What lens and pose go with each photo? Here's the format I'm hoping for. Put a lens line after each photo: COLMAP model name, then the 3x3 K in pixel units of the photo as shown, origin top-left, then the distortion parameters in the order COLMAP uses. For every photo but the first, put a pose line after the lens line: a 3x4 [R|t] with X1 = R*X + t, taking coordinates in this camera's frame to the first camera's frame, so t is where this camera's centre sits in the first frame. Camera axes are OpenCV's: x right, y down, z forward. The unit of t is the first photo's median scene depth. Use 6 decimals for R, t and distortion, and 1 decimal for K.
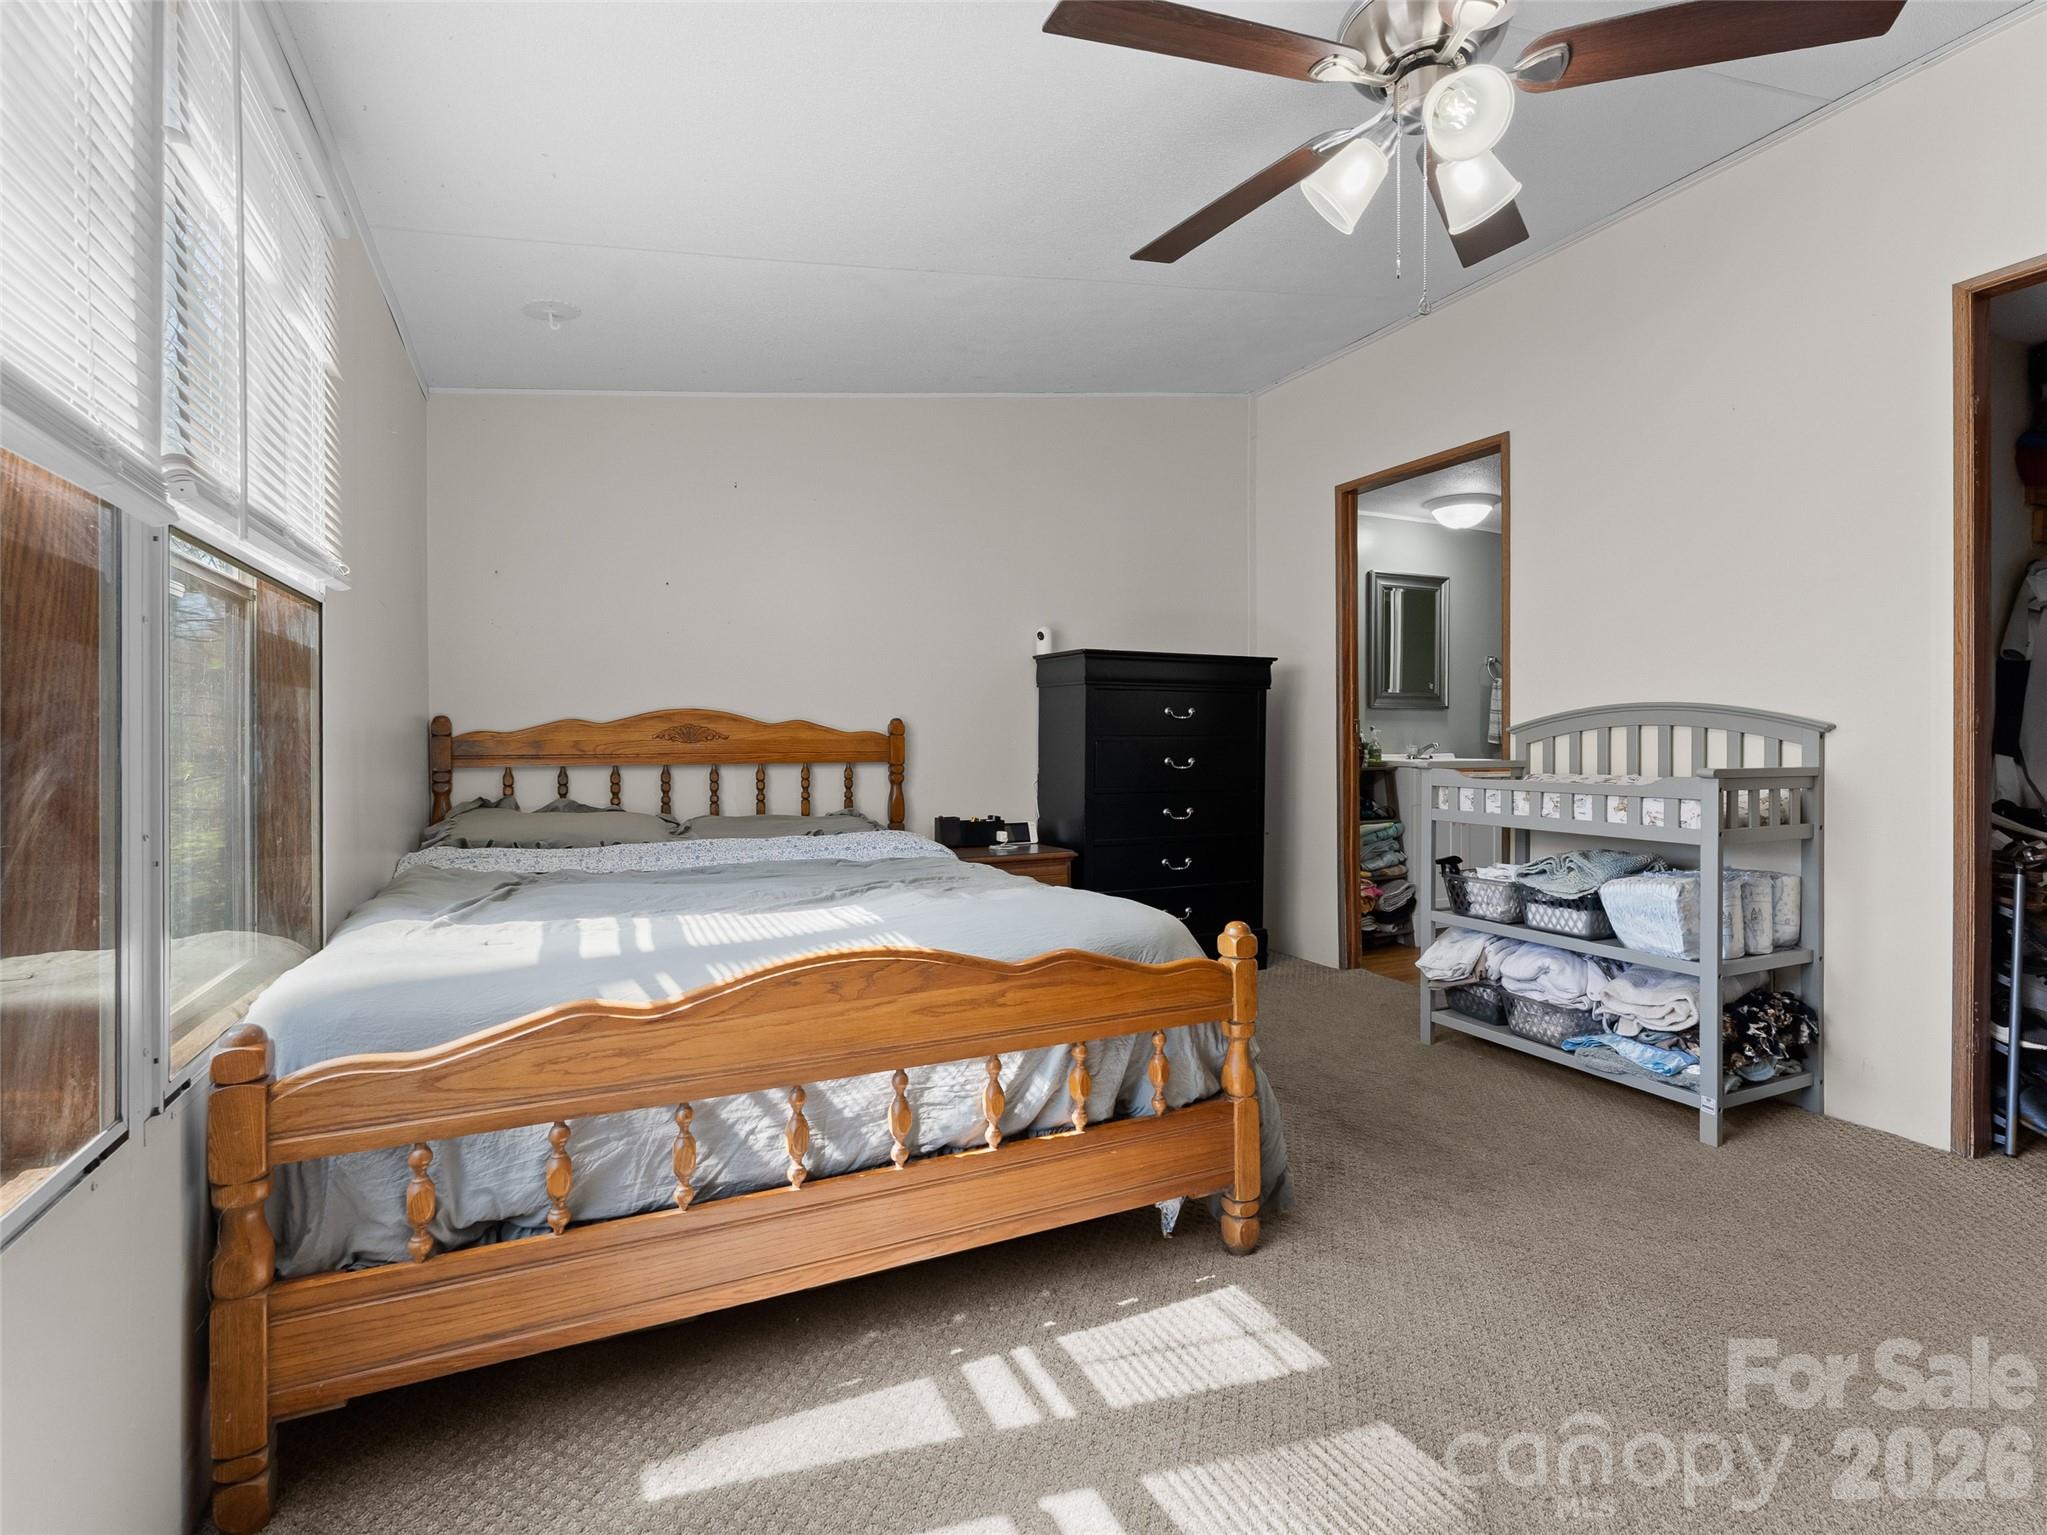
lens RADIAL K [[967.1, 0, 1023.6], [0, 967.1, 760.2], [0, 0, 1]] dist [0.002553, -0.000998]
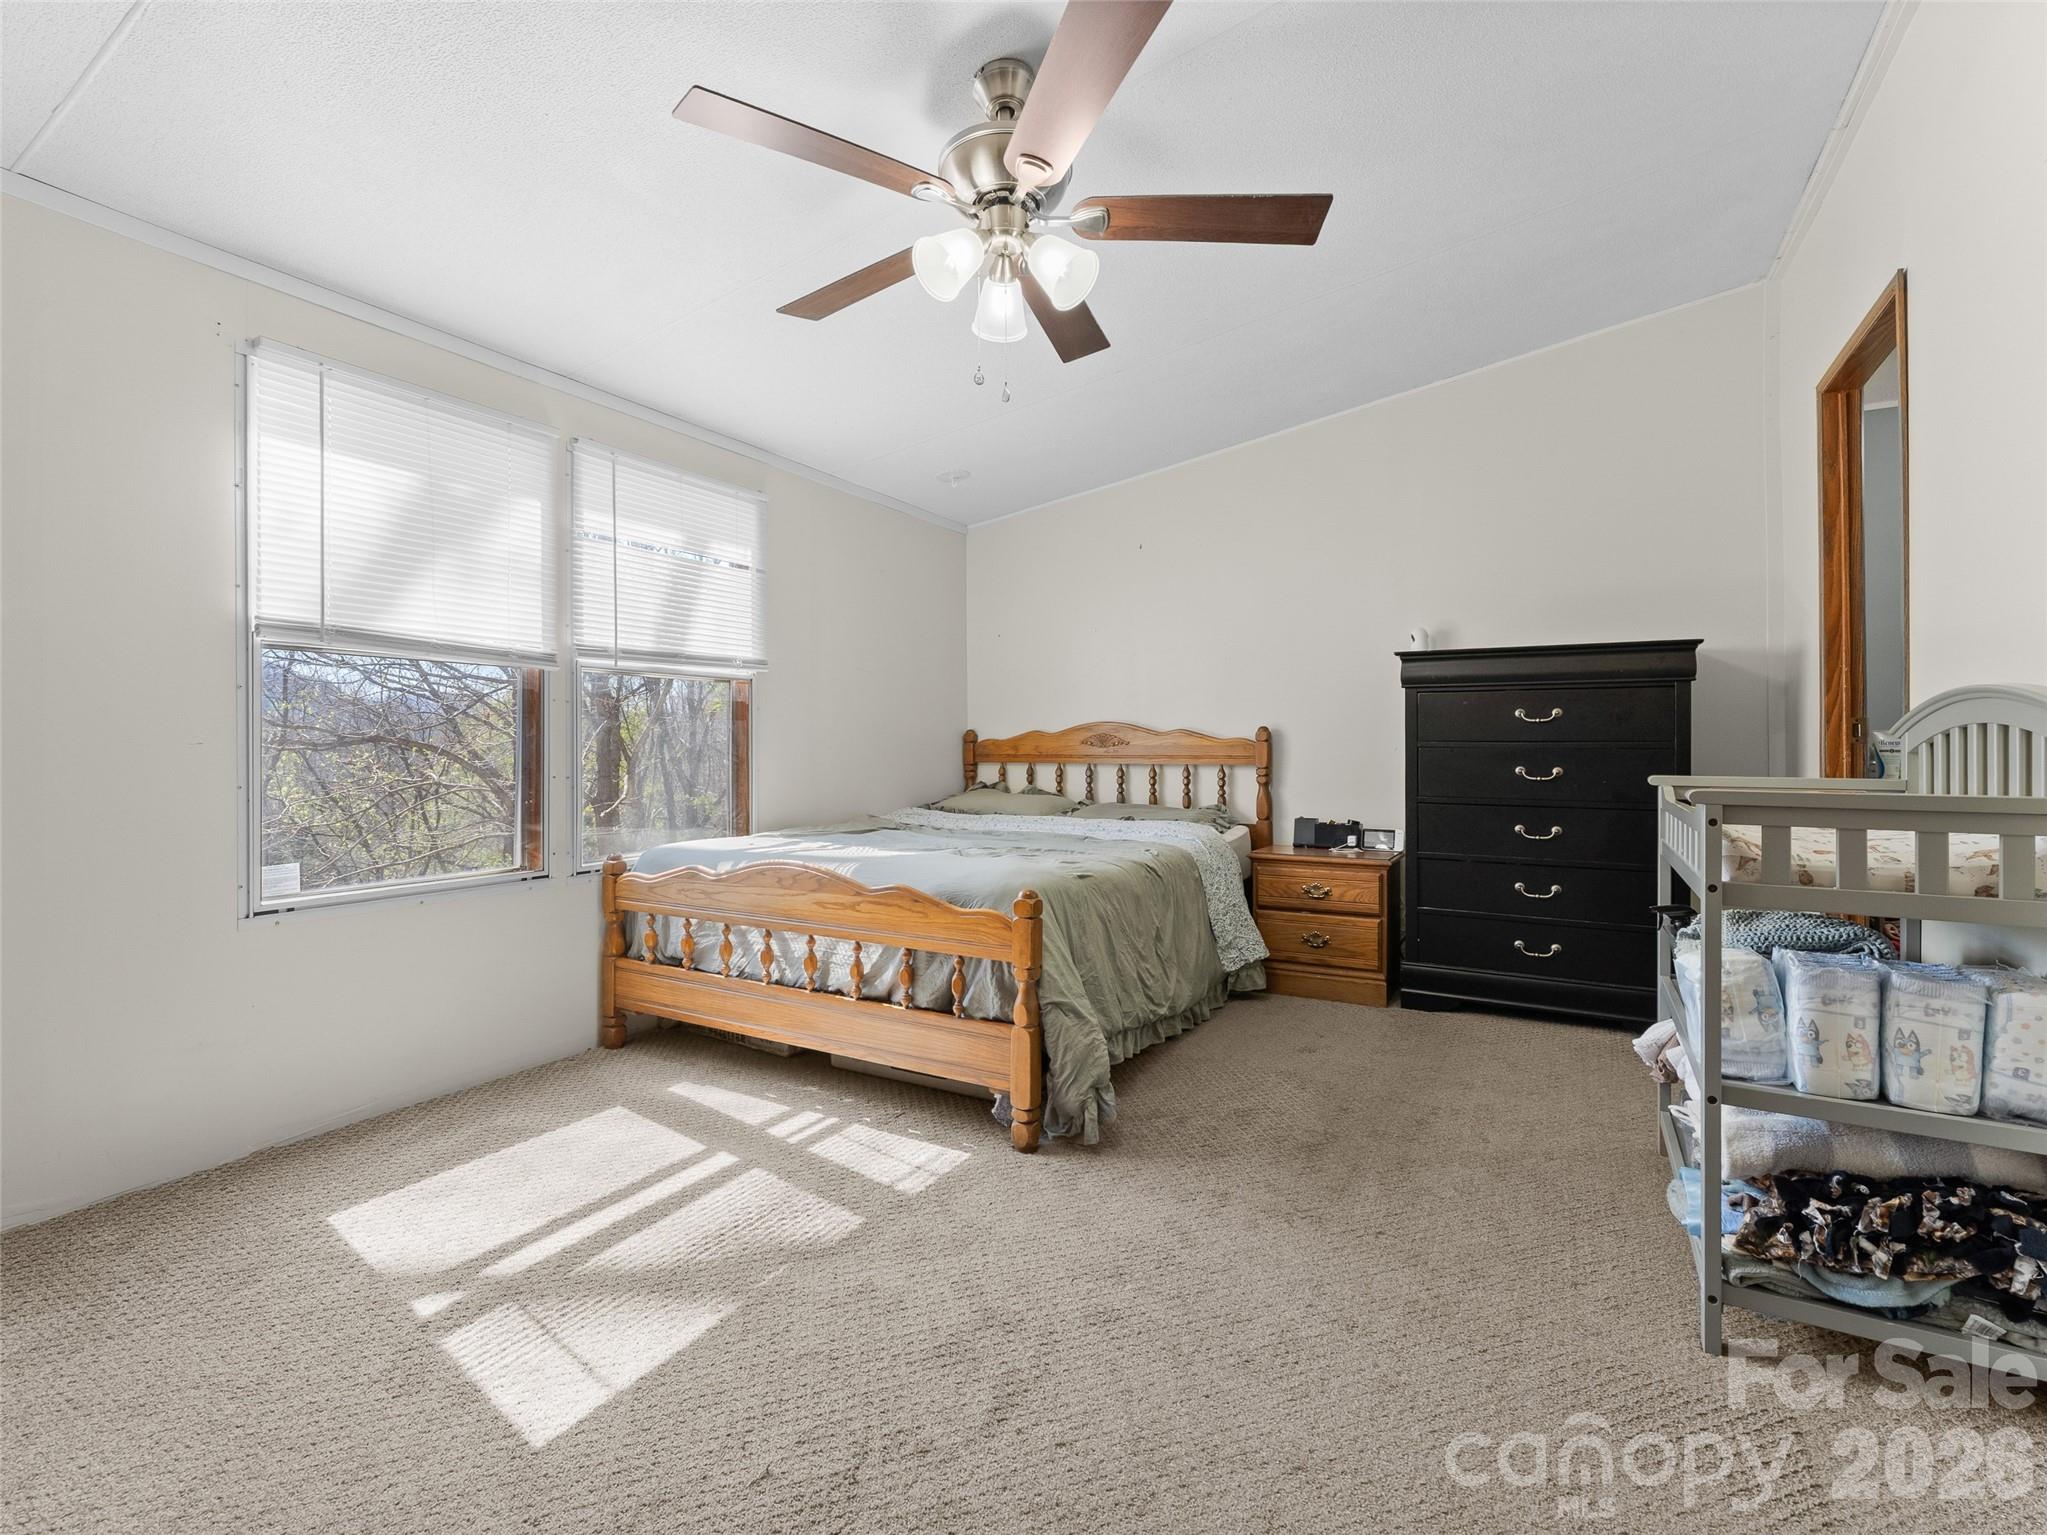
lens RADIAL K [[938.4, 0, 982.7], [0, 938.4, 739.2], [0, 0, 1]] dist [0.001664, -0.000145]
pose [[0.559219, -0.003219, -0.829014, 0.929118], [-0.018088, 0.999707, -0.016084, -0.007690], [0.828822, 0.023990, 0.558997, 0.194318]]
